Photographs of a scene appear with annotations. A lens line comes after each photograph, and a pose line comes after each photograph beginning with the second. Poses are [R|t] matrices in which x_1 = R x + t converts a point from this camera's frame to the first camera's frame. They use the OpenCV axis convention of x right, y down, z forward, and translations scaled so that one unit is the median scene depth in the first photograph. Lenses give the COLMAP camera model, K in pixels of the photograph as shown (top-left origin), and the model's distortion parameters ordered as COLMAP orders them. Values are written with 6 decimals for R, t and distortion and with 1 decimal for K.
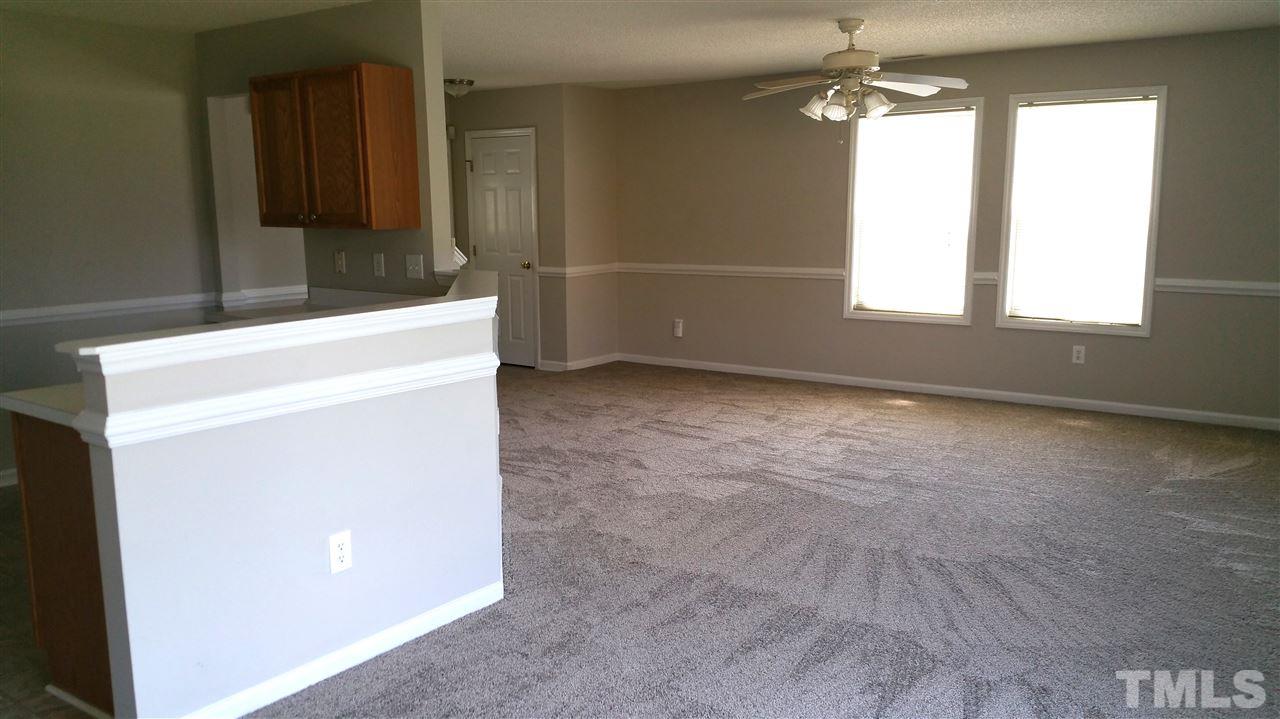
lens RADIAL K [[1024.3, 0, 638.2], [0, 1024.3, 388.9], [0, 0, 1]] dist [0.122289, -0.249170]
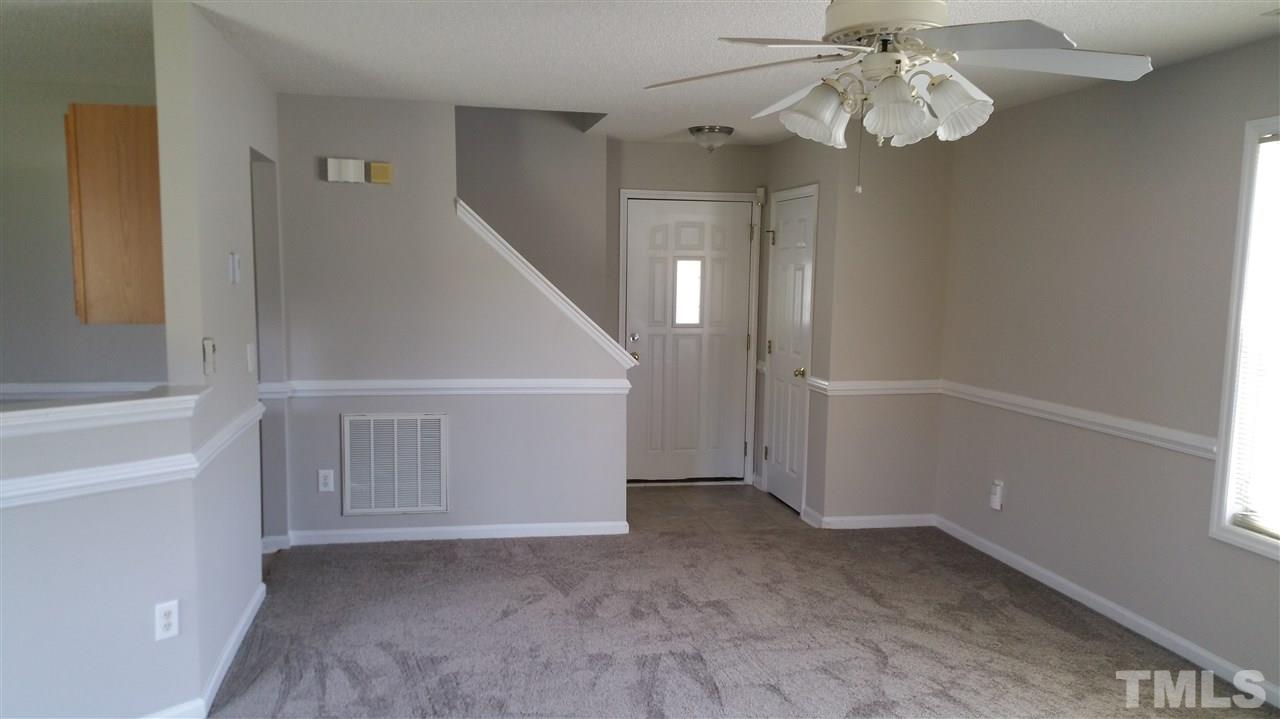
lens RADIAL K [[1024.3, 0, 638.2], [0, 1024.3, 388.9], [0, 0, 1]] dist [0.122289, -0.249170]
pose [[0.734984, 0.098797, -0.670848, 0.268511], [-0.141749, 0.989857, -0.009523, -0.078652], [0.663103, 0.102091, 0.741533, 0.357366]]
